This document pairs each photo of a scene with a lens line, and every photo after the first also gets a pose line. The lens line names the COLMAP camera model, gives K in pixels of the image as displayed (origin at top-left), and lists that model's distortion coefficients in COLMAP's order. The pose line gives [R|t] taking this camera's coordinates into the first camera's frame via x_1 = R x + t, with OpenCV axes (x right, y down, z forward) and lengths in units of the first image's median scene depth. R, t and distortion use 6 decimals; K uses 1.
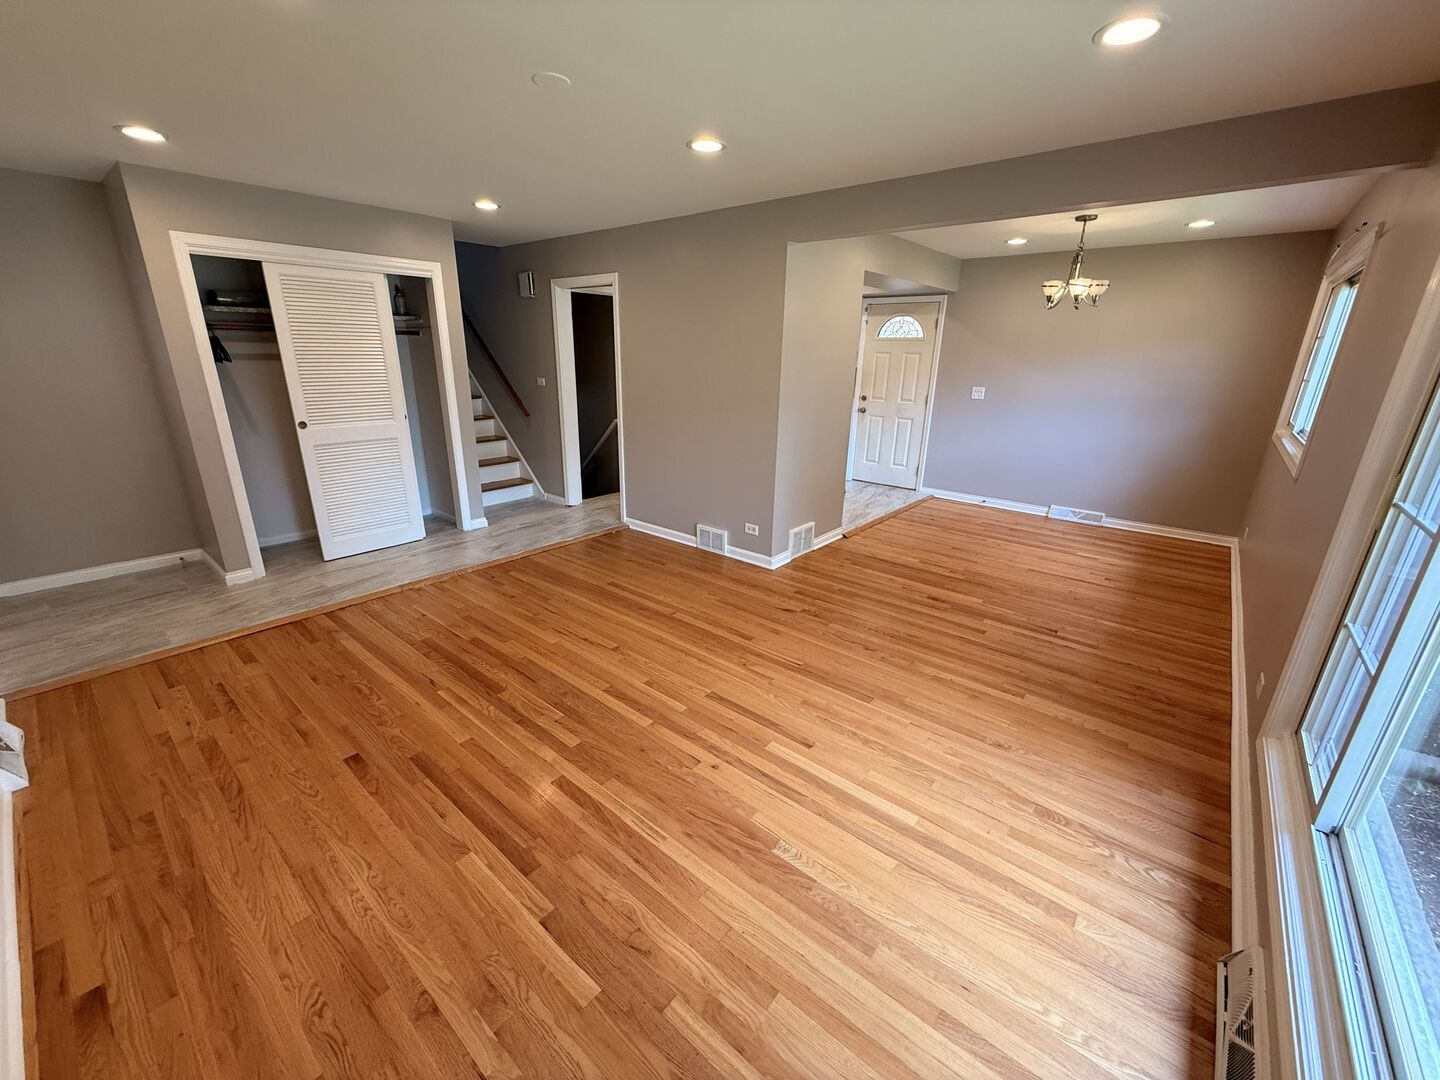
lens RADIAL K [[575.2, 0, 715.6], [0, 575.2, 531.4], [0, 0, 1]] dist [-0.000579, 0.000680]
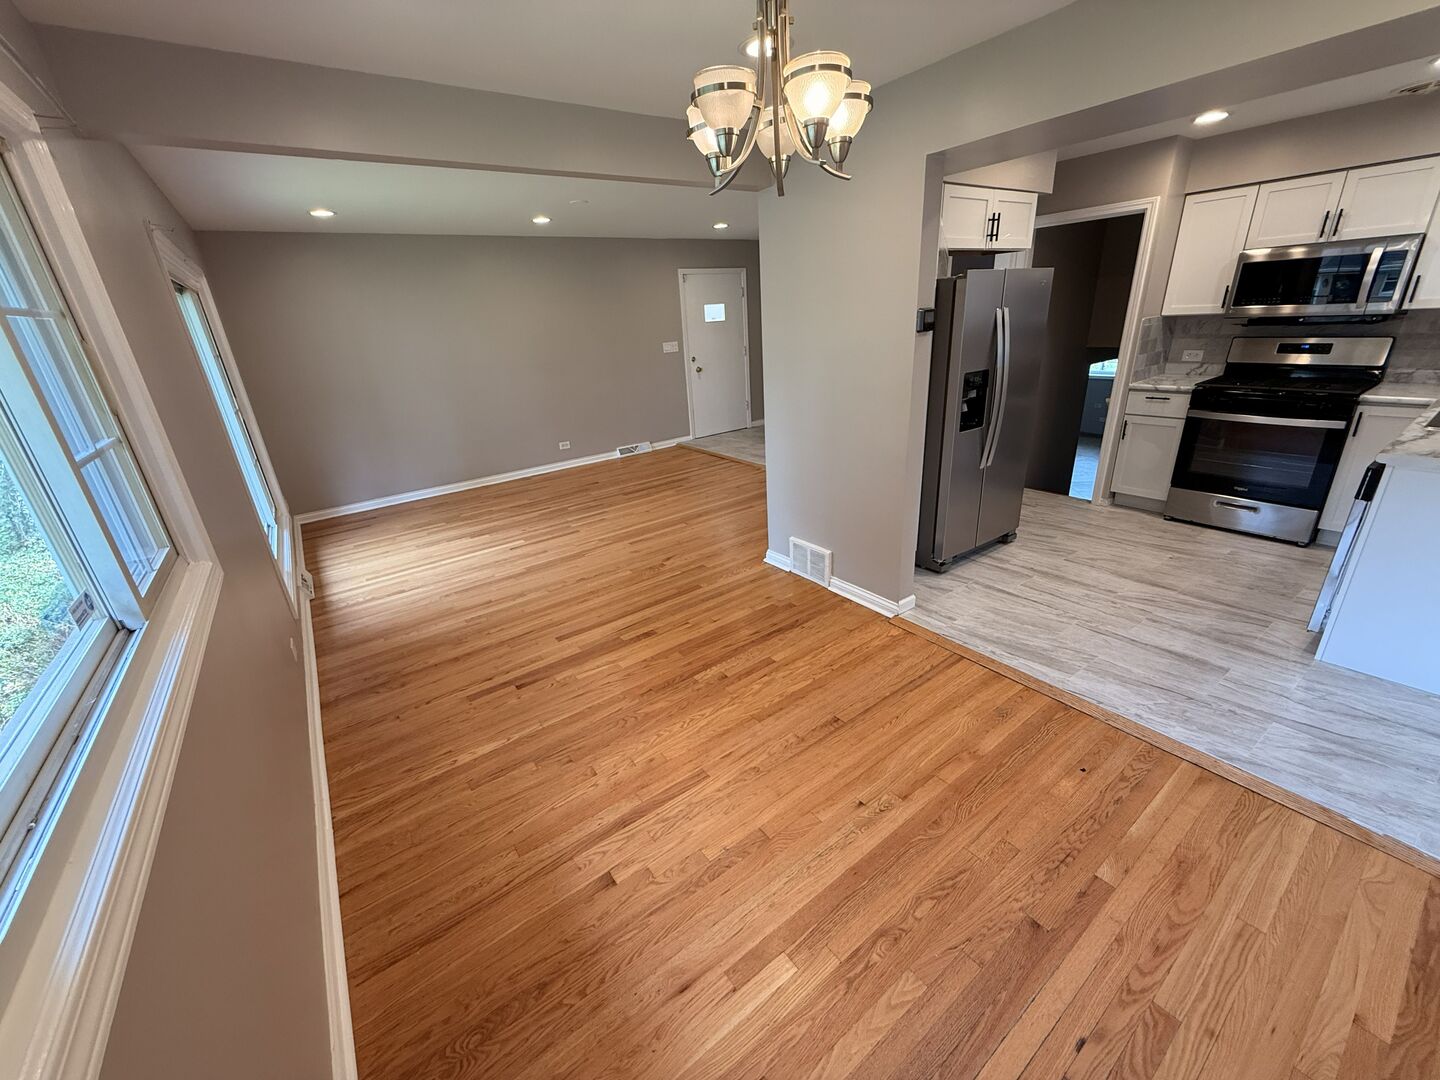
lens RADIAL K [[575.2, 0, 713.7], [0, 575.2, 539.3], [0, 0, 1]] dist [-0.000579, 0.000680]
pose [[-0.241464, 0.353955, -0.903554, 1.166833], [-0.237748, 0.881152, 0.408715, -0.399133], [0.940835, 0.313508, -0.128615, 1.279112]]
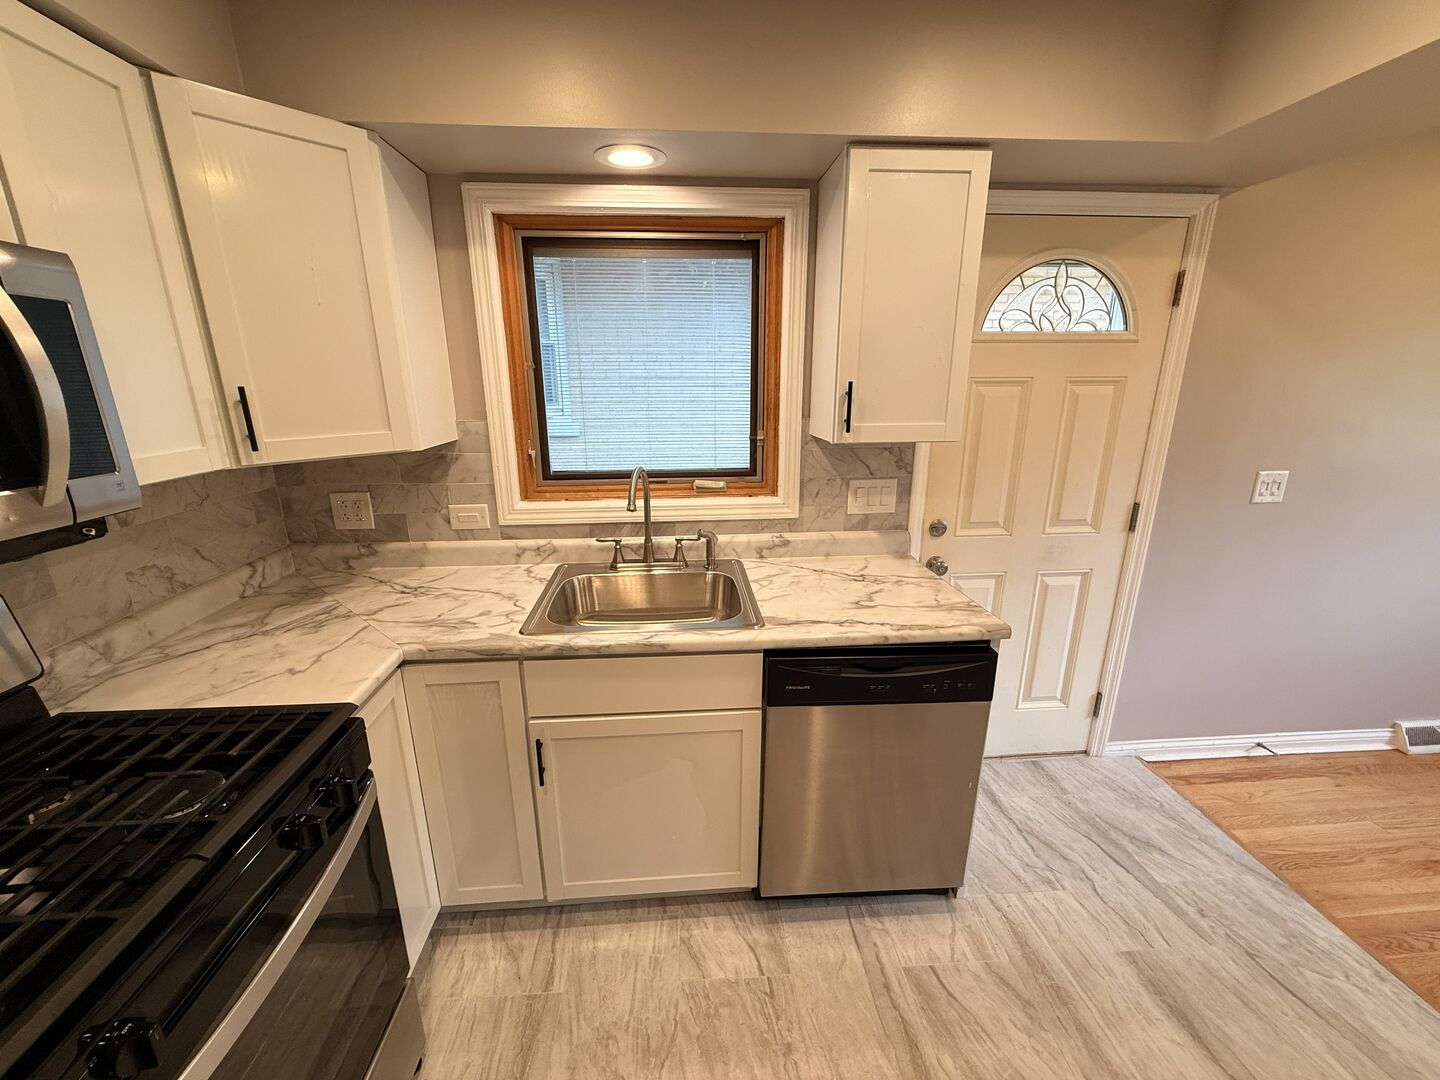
lens RADIAL K [[575.2, 0, 713.0], [0, 575.2, 538.6], [0, 0, 1]] dist [-0.000579, 0.000680]
pose [[0.716441, -0.207763, 0.665994, -0.069038], [0.228194, 0.971903, 0.057716, -0.539920], [-0.659273, 0.110626, 0.743721, 1.686949]]
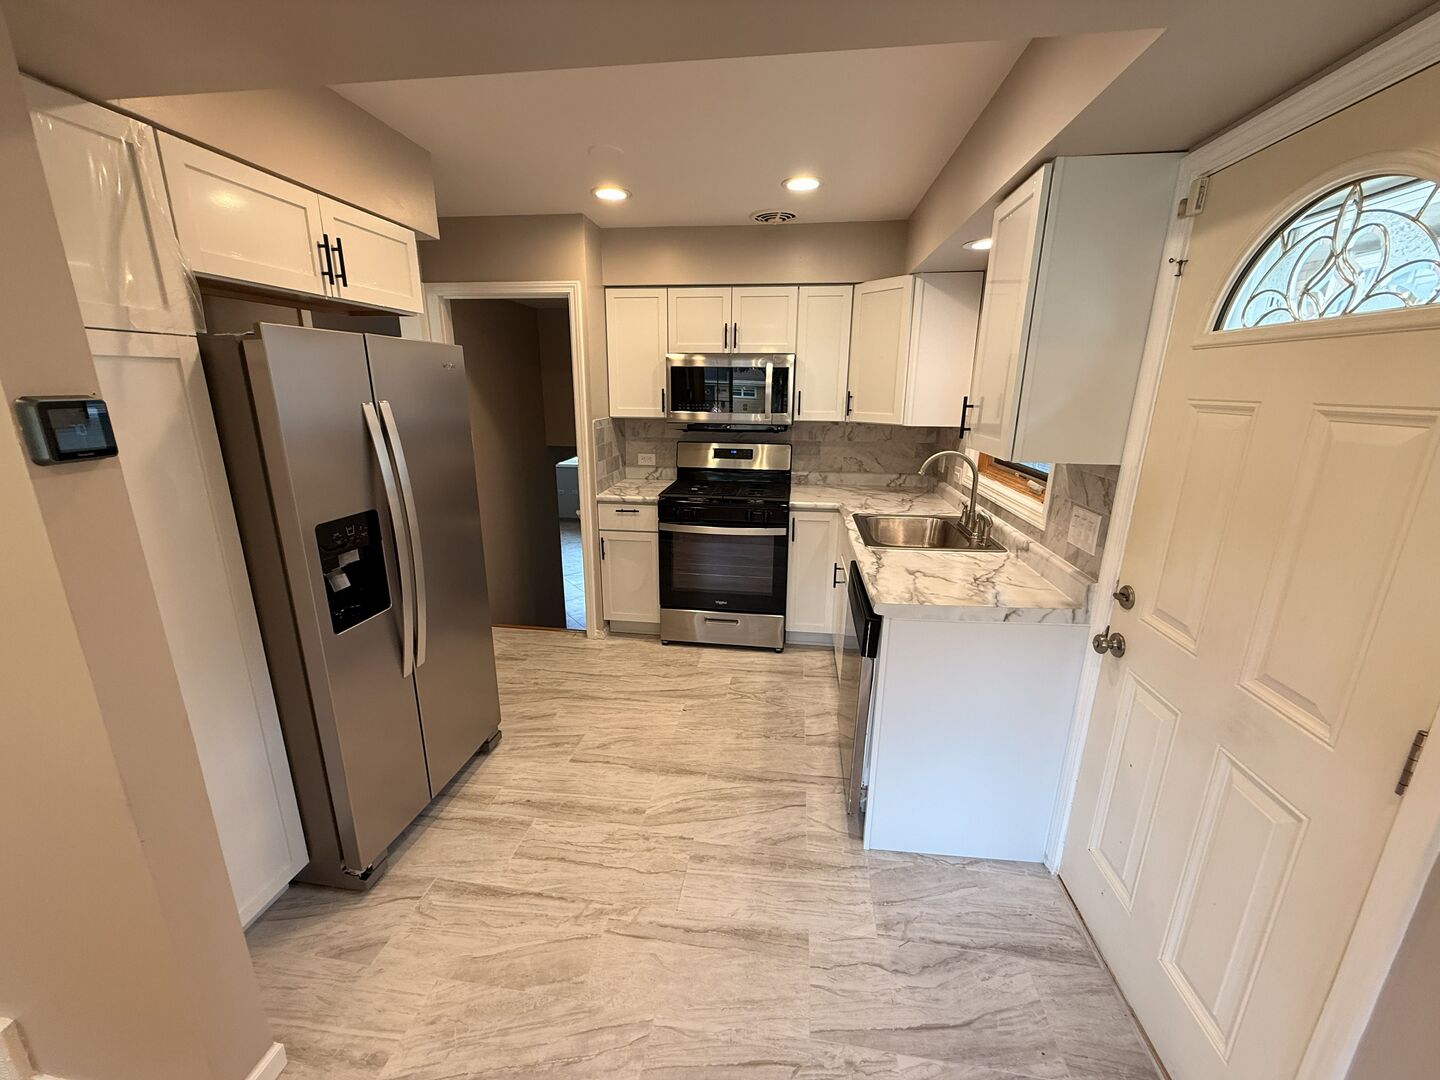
lens RADIAL K [[575.2, 0, 717.4], [0, 575.2, 539.2], [0, 0, 1]] dist [-0.000579, 0.000680]
pose [[0.539611, 0.207842, -0.815857, 0.700386], [-0.254142, 0.964056, 0.077506, -0.458012], [0.802641, 0.165520, 0.573036, 1.449686]]
